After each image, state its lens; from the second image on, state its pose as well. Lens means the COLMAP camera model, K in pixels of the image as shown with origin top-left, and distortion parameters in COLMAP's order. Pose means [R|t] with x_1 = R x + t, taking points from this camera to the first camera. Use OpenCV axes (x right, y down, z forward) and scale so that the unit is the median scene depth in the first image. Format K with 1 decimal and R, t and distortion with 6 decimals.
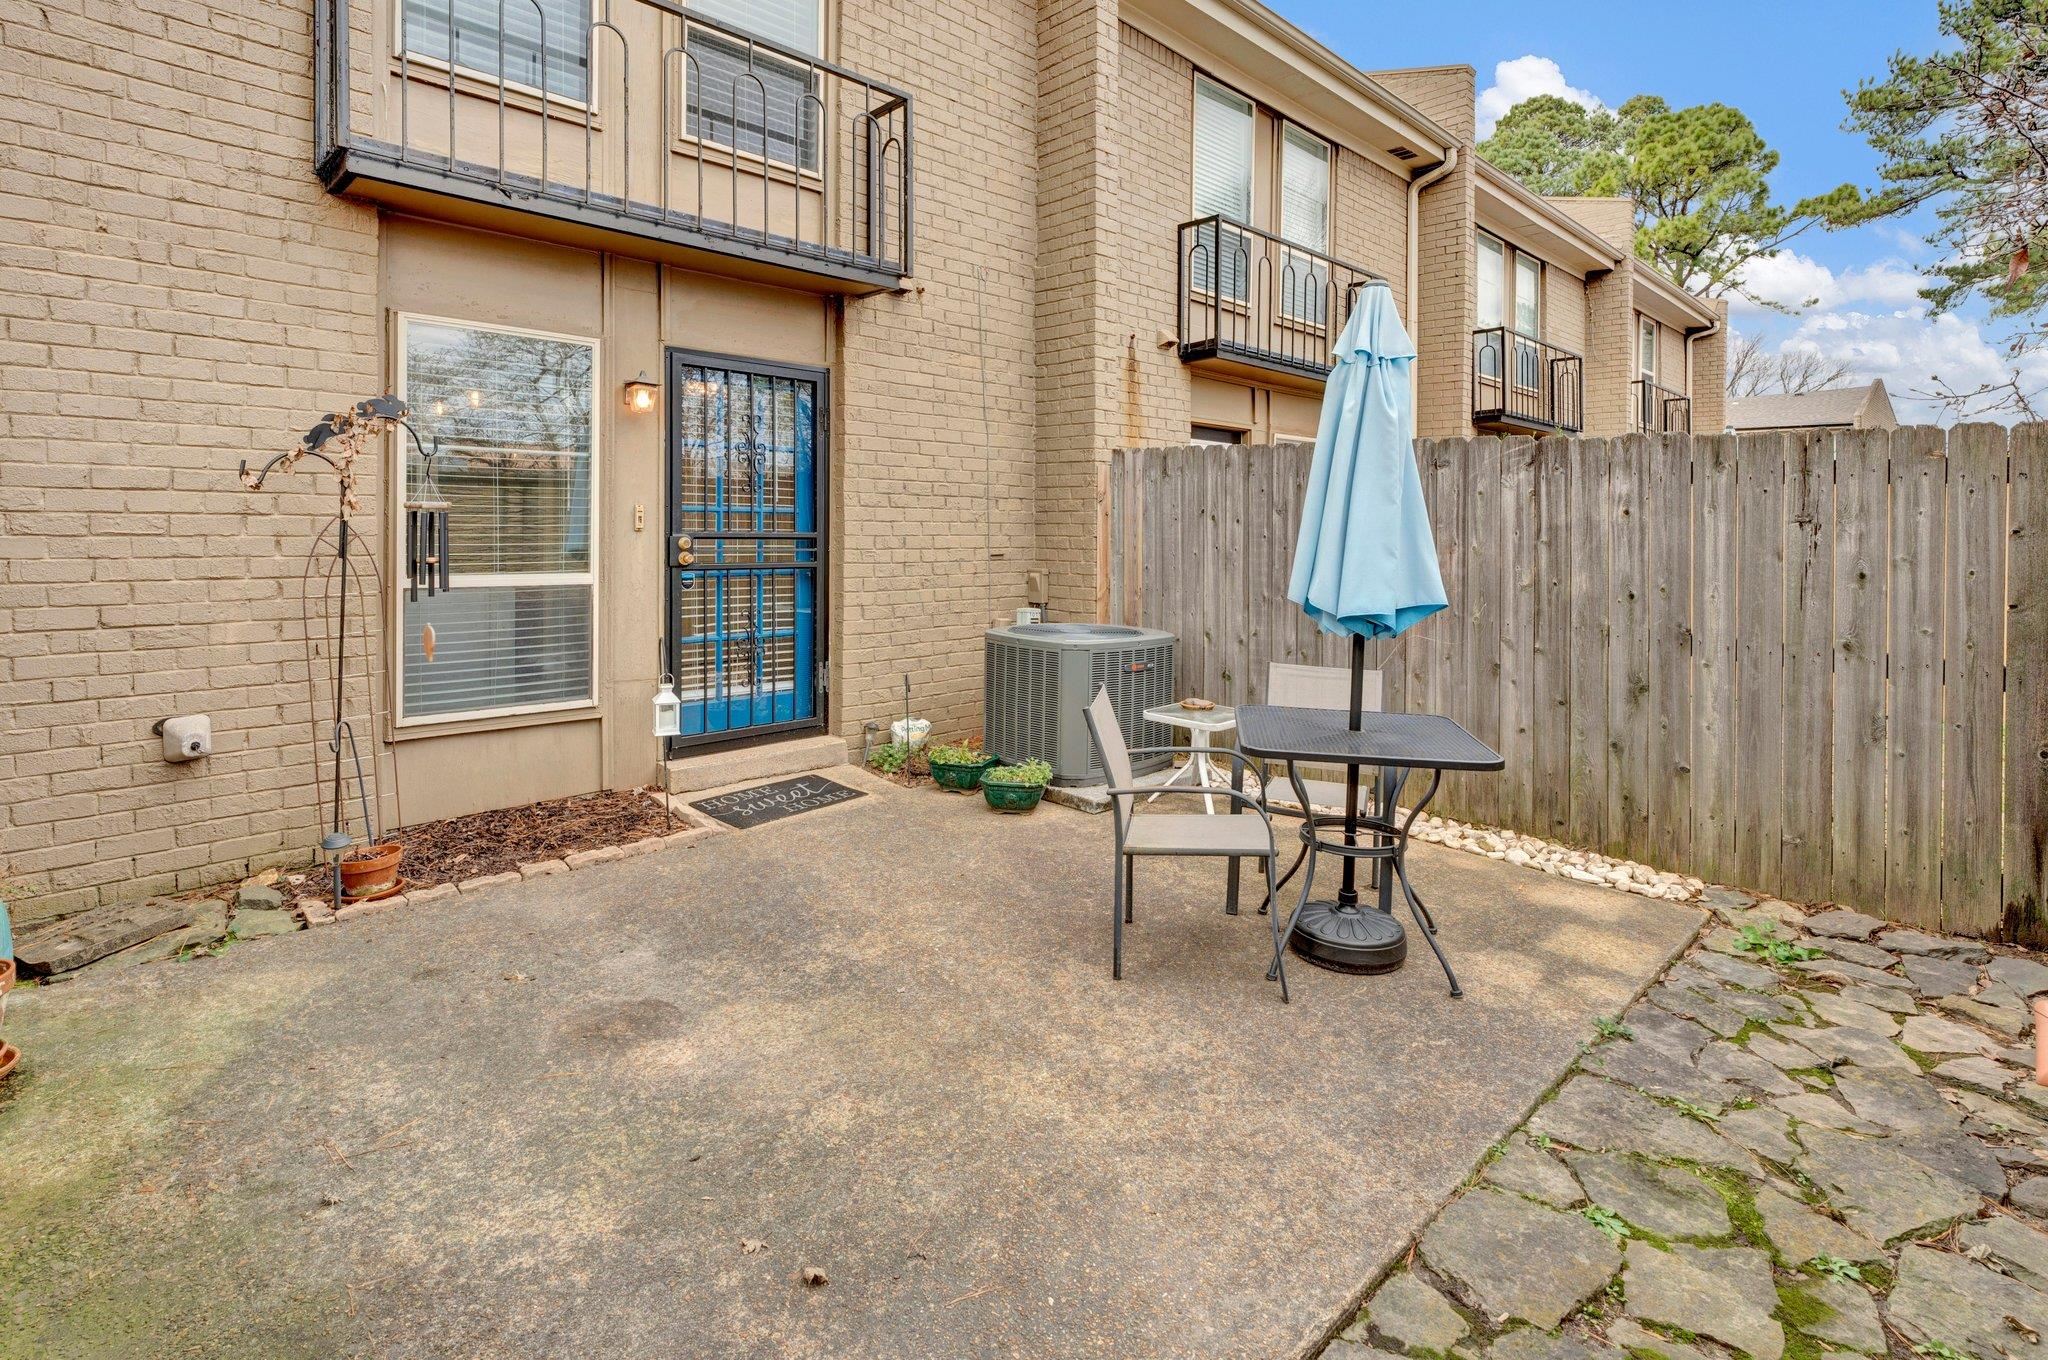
lens RADIAL K [[983.8, 0, 1028.2], [0, 983.8, 532.3], [0, 0, 1]] dist [0.002758, -0.000320]
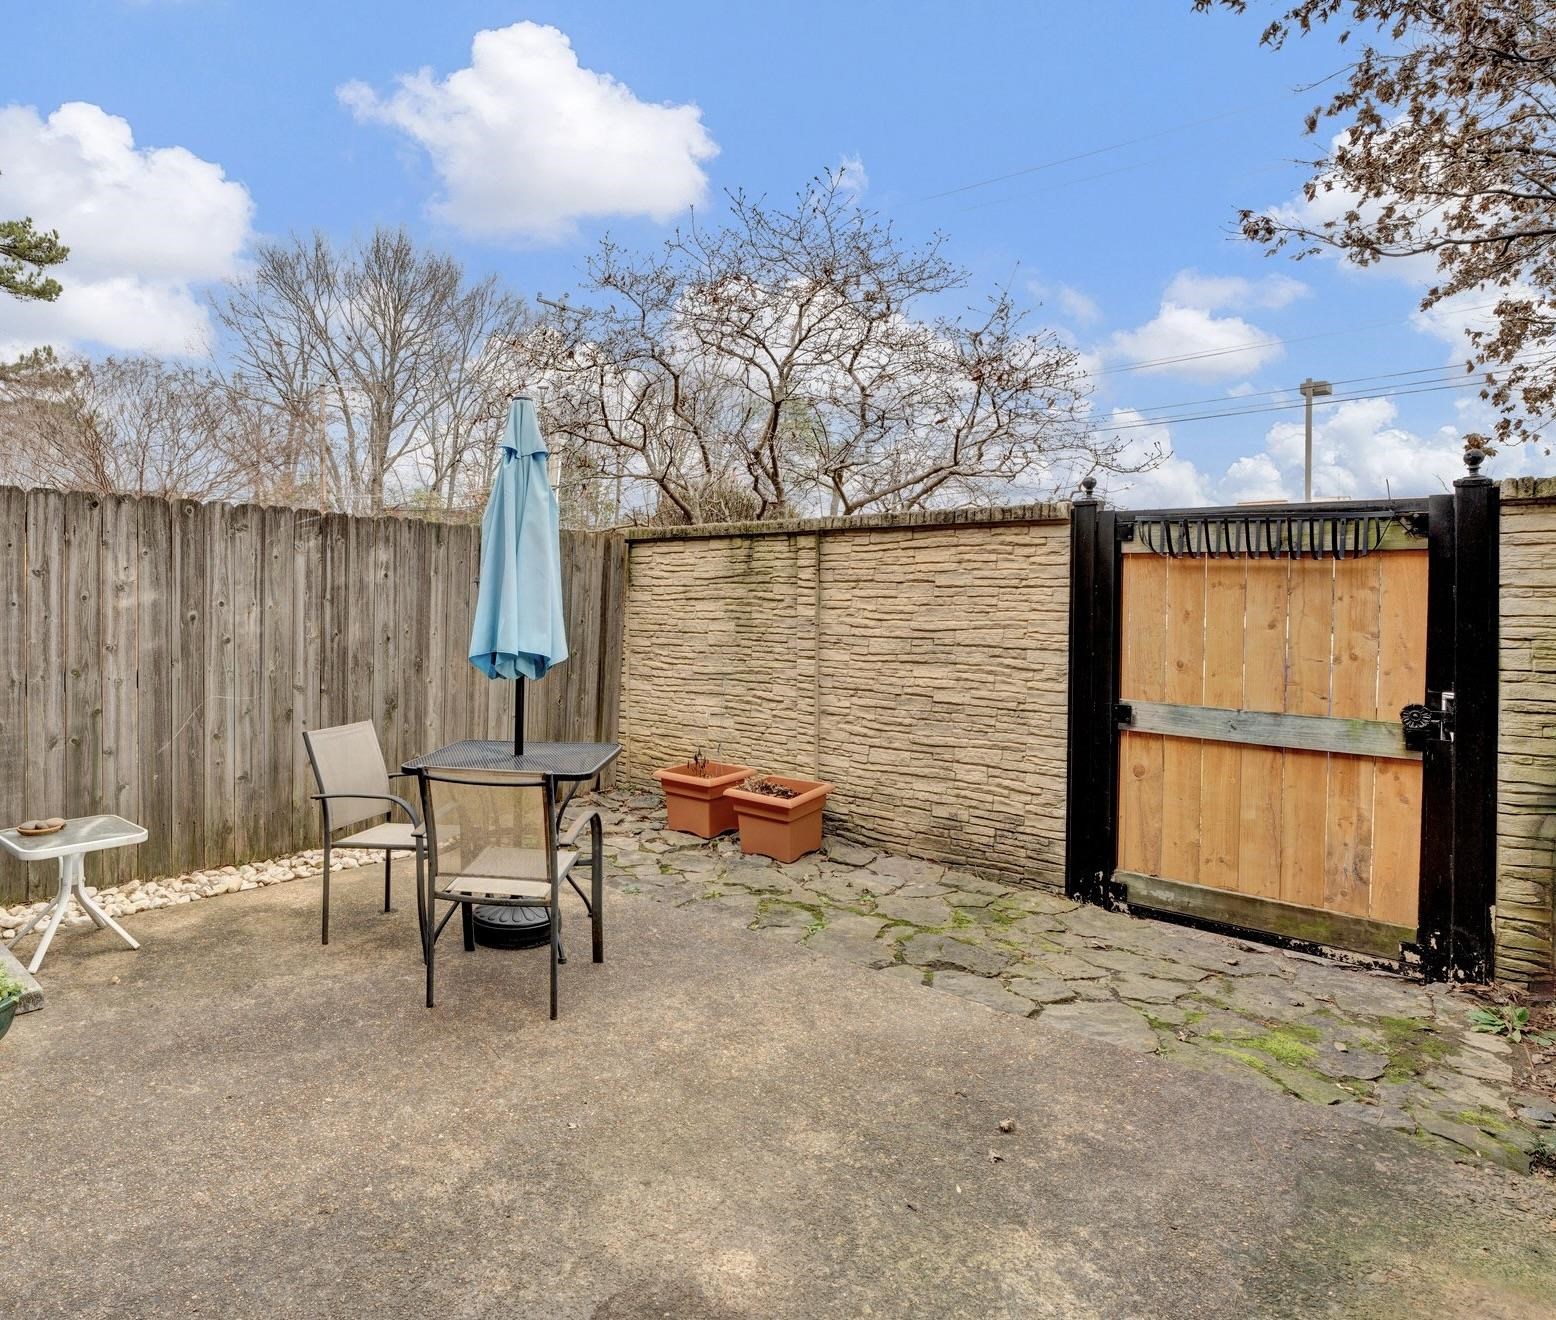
lens RADIAL K [[993.4, 0, 610.5], [0, 993.4, 597.1], [0, 0, 1]] dist [-0.004047, -0.001937]
pose [[0.017847, -0.026724, 0.999484, -0.593986], [0.005357, 0.999631, 0.026632, -0.020855], [-0.999826, 0.004879, 0.017983, 0.556349]]
